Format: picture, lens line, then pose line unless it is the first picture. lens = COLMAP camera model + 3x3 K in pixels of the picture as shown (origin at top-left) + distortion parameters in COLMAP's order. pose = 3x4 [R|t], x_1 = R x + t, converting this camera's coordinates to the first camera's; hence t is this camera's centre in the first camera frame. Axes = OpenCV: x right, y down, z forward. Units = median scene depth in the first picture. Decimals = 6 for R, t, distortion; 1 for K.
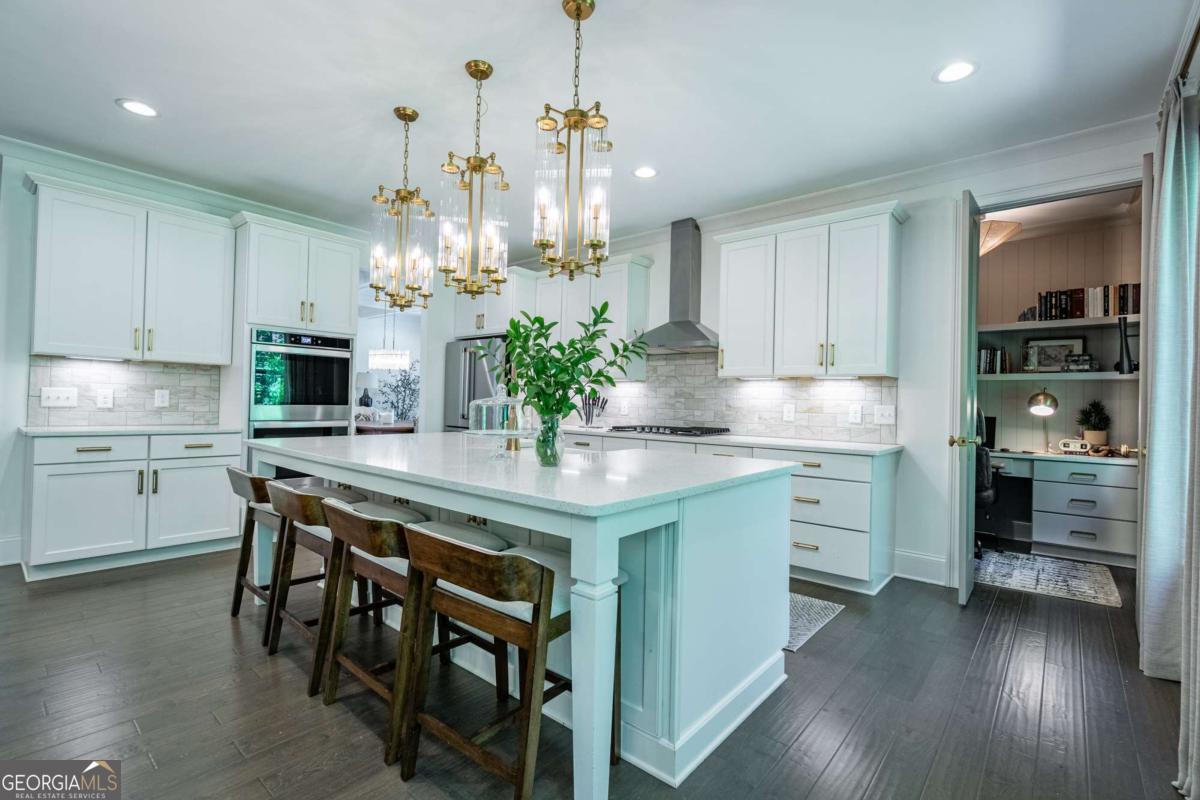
lens RADIAL K [[544.8, 0, 598.6], [0, 544.8, 392.8], [0, 0, 1]] dist [-0.003817, 0.000387]
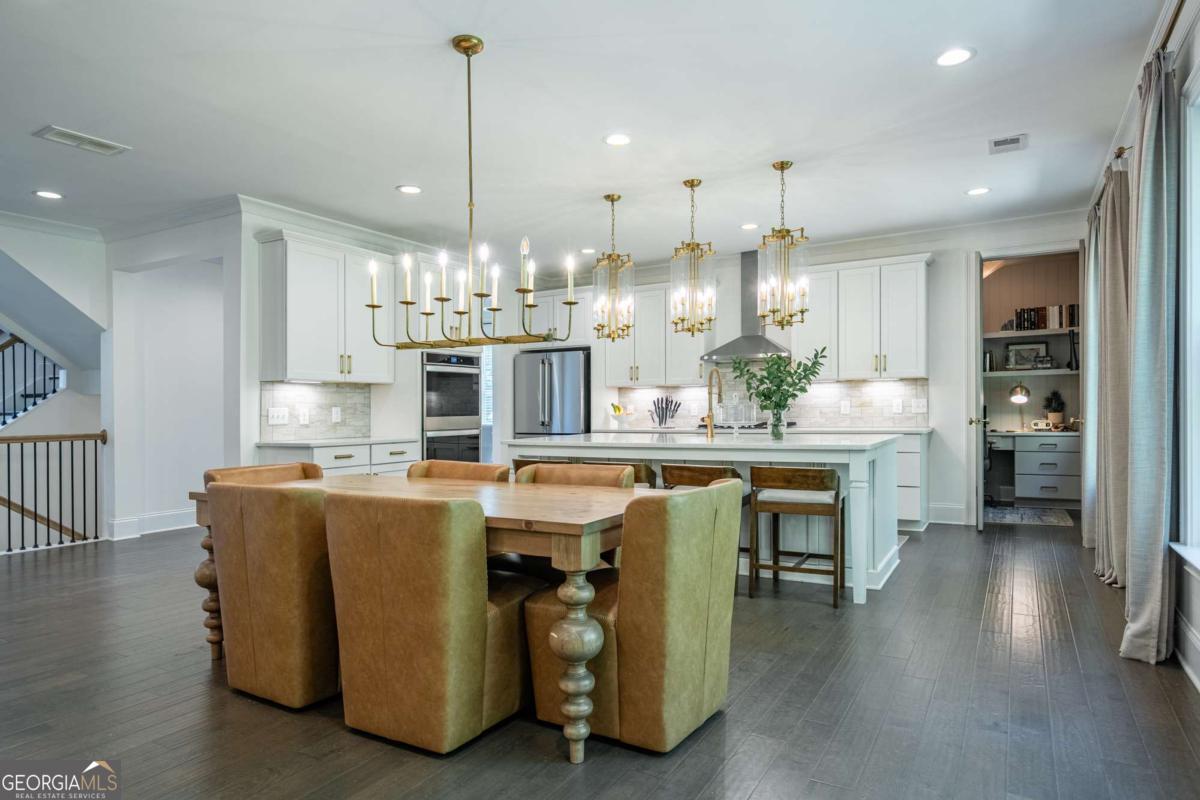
lens RADIAL K [[710.2, 0, 601.9], [0, 710.2, 413.2], [0, 0, 1]] dist [0.008519, -0.001725]
pose [[0.983352, -0.037708, 0.177753, -0.510461], [0.033676, 0.999104, 0.025650, -0.012171], [-0.178561, -0.019237, 0.983741, -0.542770]]
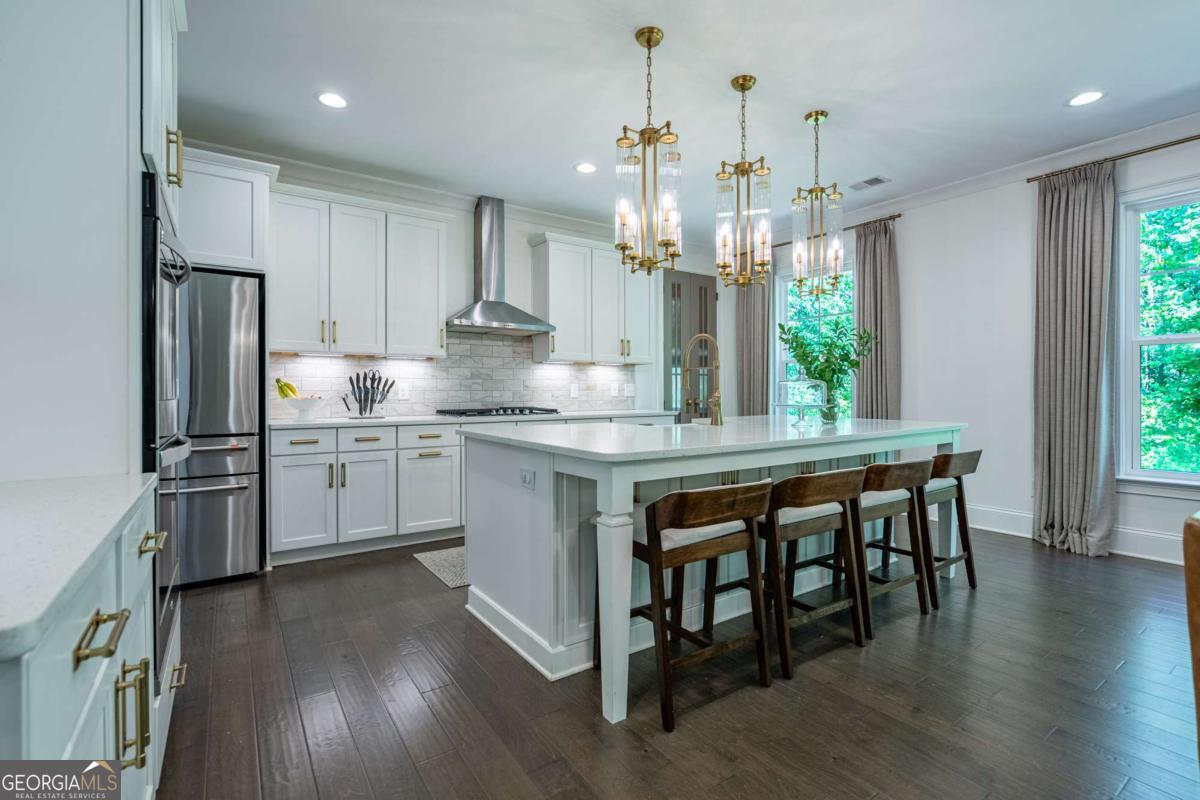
lens RADIAL K [[544.8, 0, 598.7], [0, 544.8, 396.3], [0, 0, 1]] dist [-0.003817, 0.000387]
pose [[0.250550, -0.036765, 0.967405, -0.842875], [-0.012049, 0.999083, 0.041089, -0.002430], [-0.968029, -0.021952, 0.249877, 0.630998]]
